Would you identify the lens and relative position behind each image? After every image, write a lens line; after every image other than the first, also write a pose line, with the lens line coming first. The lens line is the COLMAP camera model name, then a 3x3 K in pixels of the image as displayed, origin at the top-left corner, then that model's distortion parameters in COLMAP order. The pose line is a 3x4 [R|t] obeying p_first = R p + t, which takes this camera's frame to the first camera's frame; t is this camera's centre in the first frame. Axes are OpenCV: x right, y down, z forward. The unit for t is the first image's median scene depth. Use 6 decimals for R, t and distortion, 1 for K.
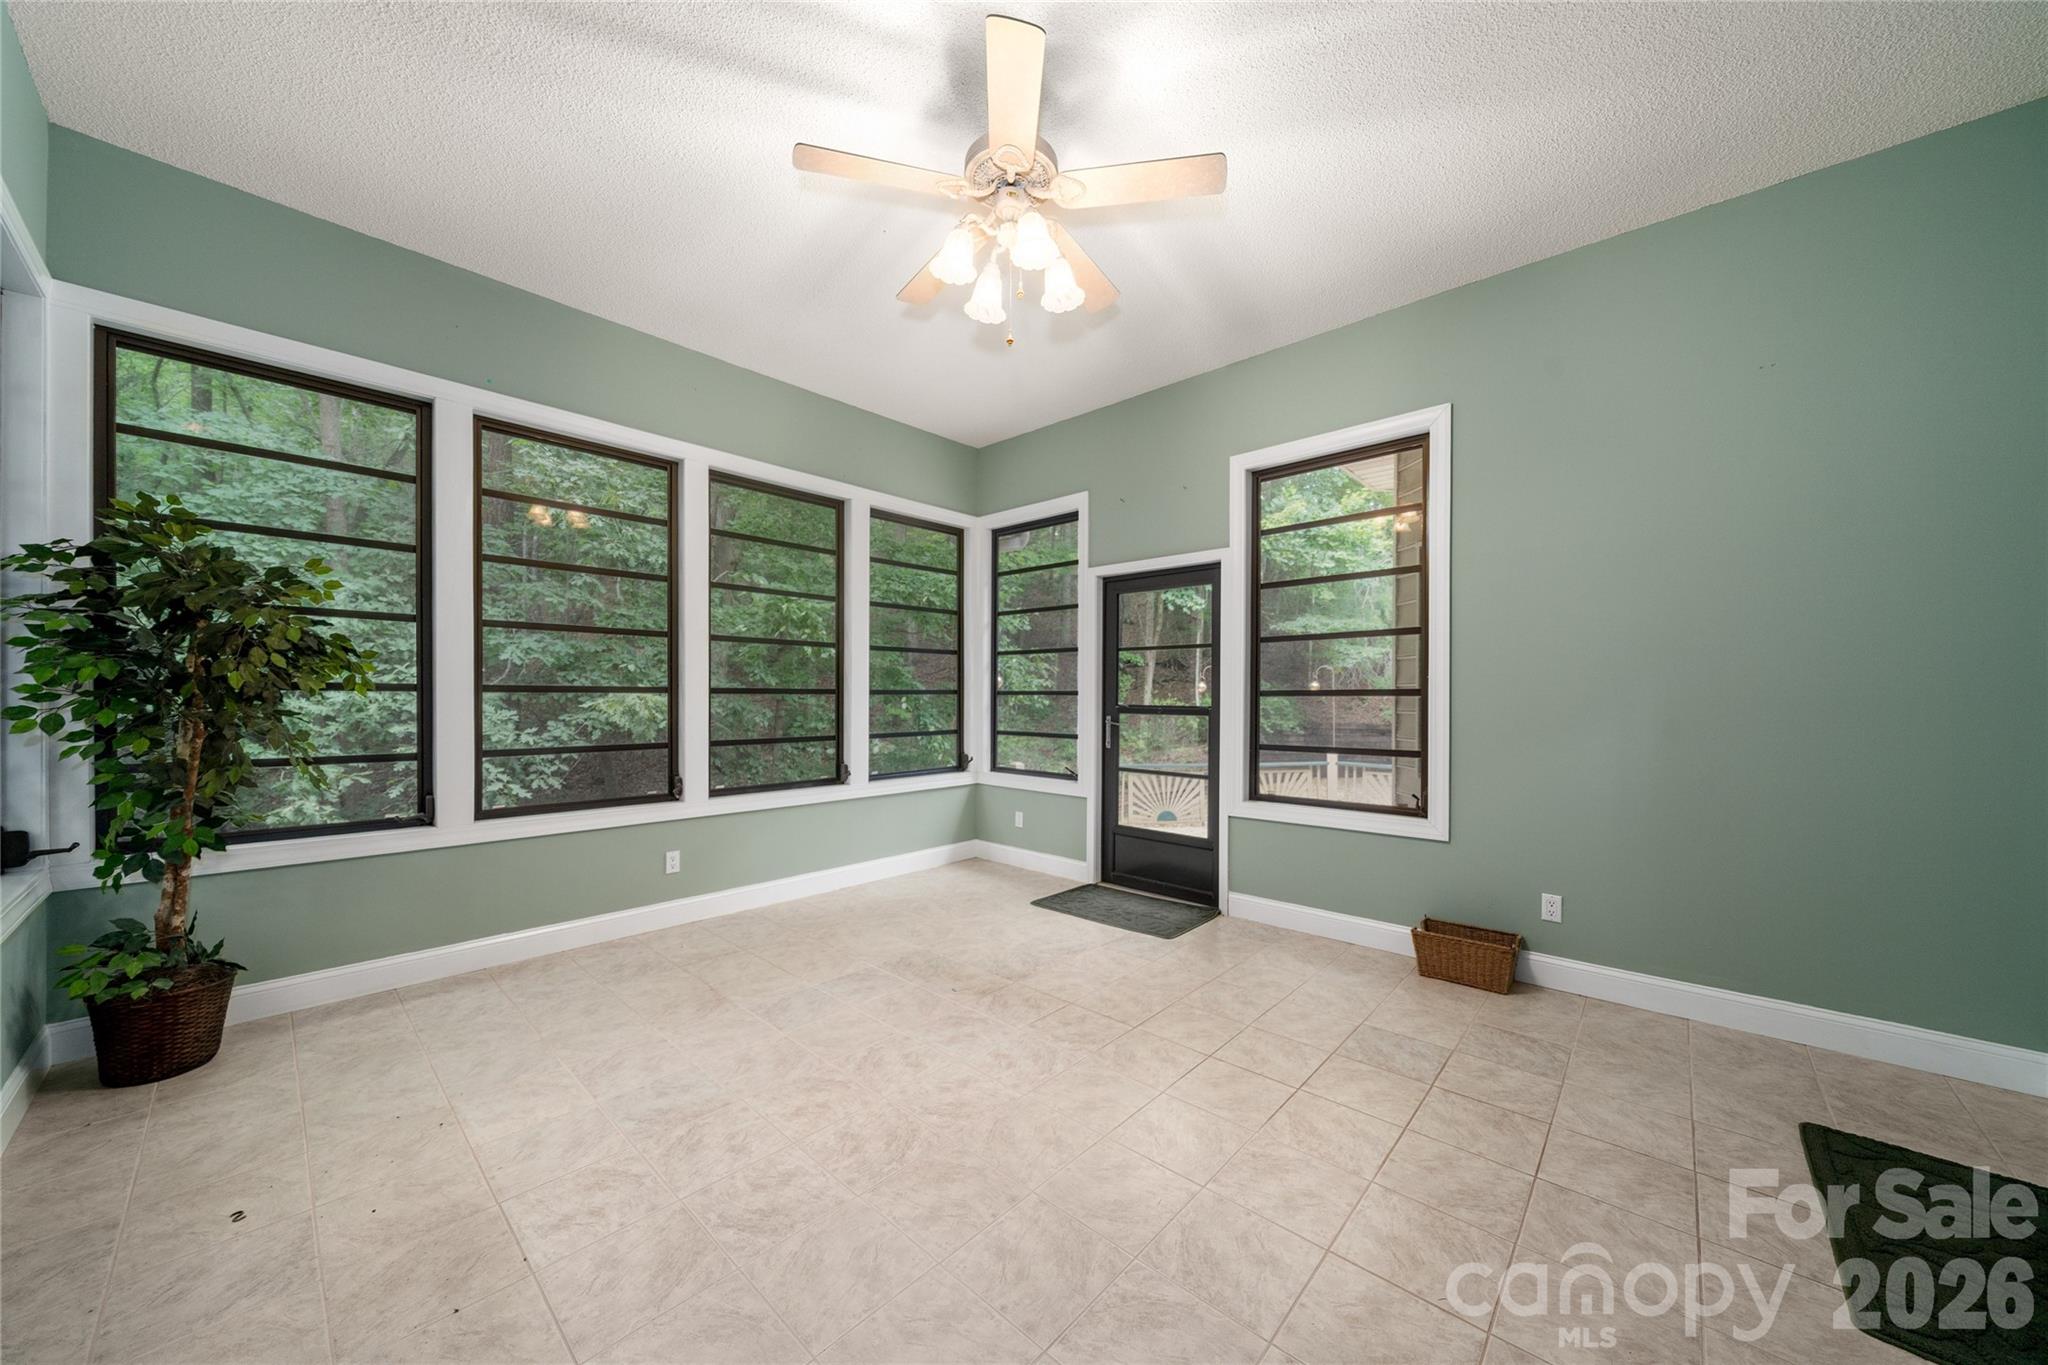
lens RADIAL K [[708.9, 0, 1030.3], [0, 708.9, 691.5], [0, 0, 1]] dist [-0.006248, -0.000085]
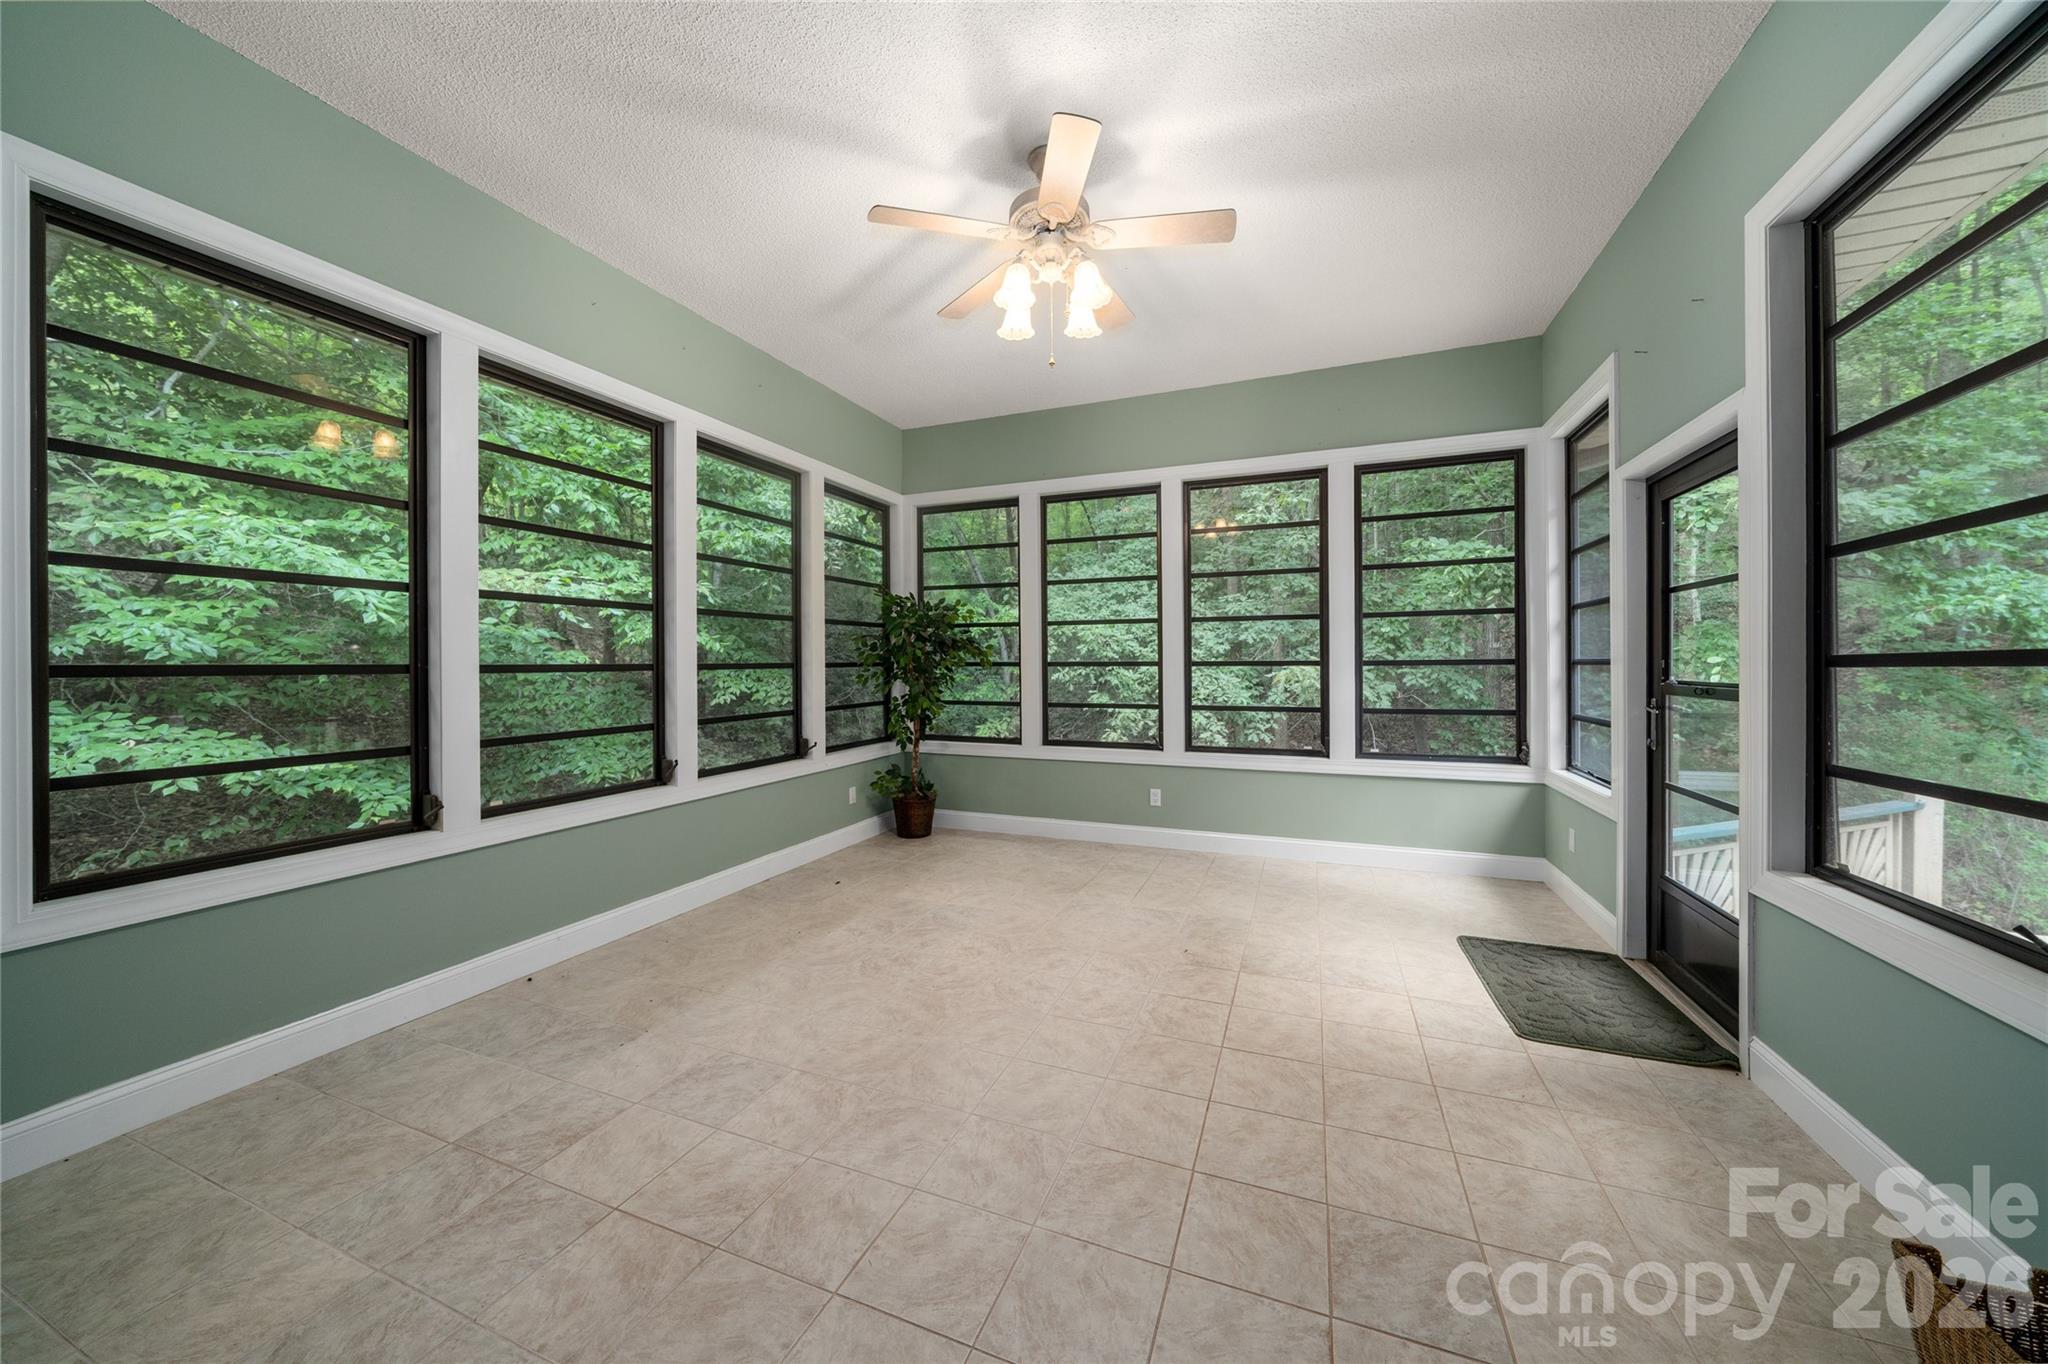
lens RADIAL K [[708.9, 0, 1031.5], [0, 708.9, 674.0], [0, 0, 1]] dist [-0.006248, -0.000085]
pose [[0.357272, 0.007721, -0.933969, 0.773044], [0.011804, 0.999849, 0.012782, -0.004275], [0.933926, -0.015592, 0.357126, 0.410771]]
